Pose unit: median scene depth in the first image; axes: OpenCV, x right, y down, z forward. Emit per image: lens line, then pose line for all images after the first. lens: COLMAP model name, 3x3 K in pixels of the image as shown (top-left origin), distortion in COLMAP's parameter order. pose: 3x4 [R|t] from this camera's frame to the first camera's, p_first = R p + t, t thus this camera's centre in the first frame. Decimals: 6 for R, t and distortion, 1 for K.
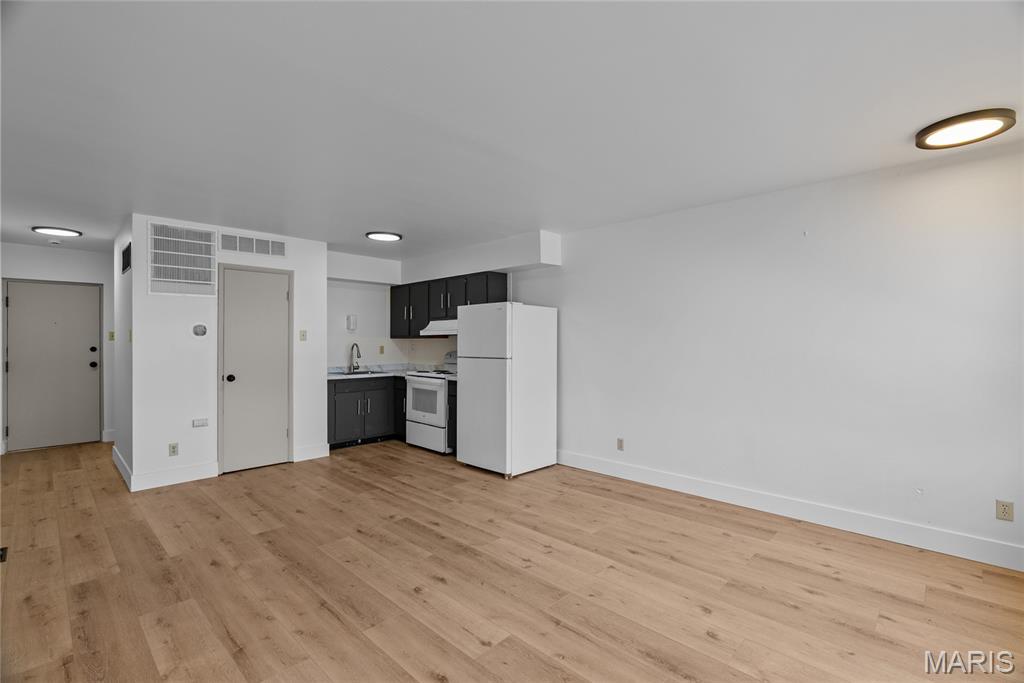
lens RADIAL K [[471.0, 0, 510.2], [0, 471.0, 340.9], [0, 0, 1]] dist [0.003055, 0.000292]
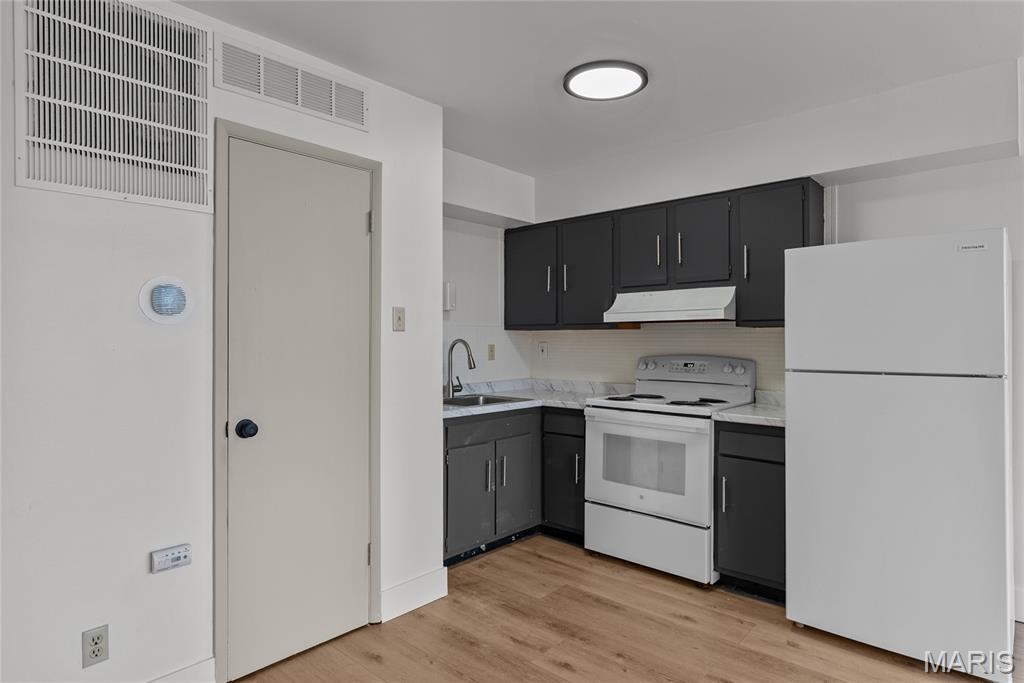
lens RADIAL K [[583.8, 0, 512.7], [0, 583.8, 340.0], [0, 0, 1]] dist [0.000362, 0.002066]
pose [[0.998922, 0.000879, 0.046403, -0.359954], [-0.000954, 0.999998, 0.001597, 0.006380], [-0.046401, -0.001640, 0.998922, 0.470324]]
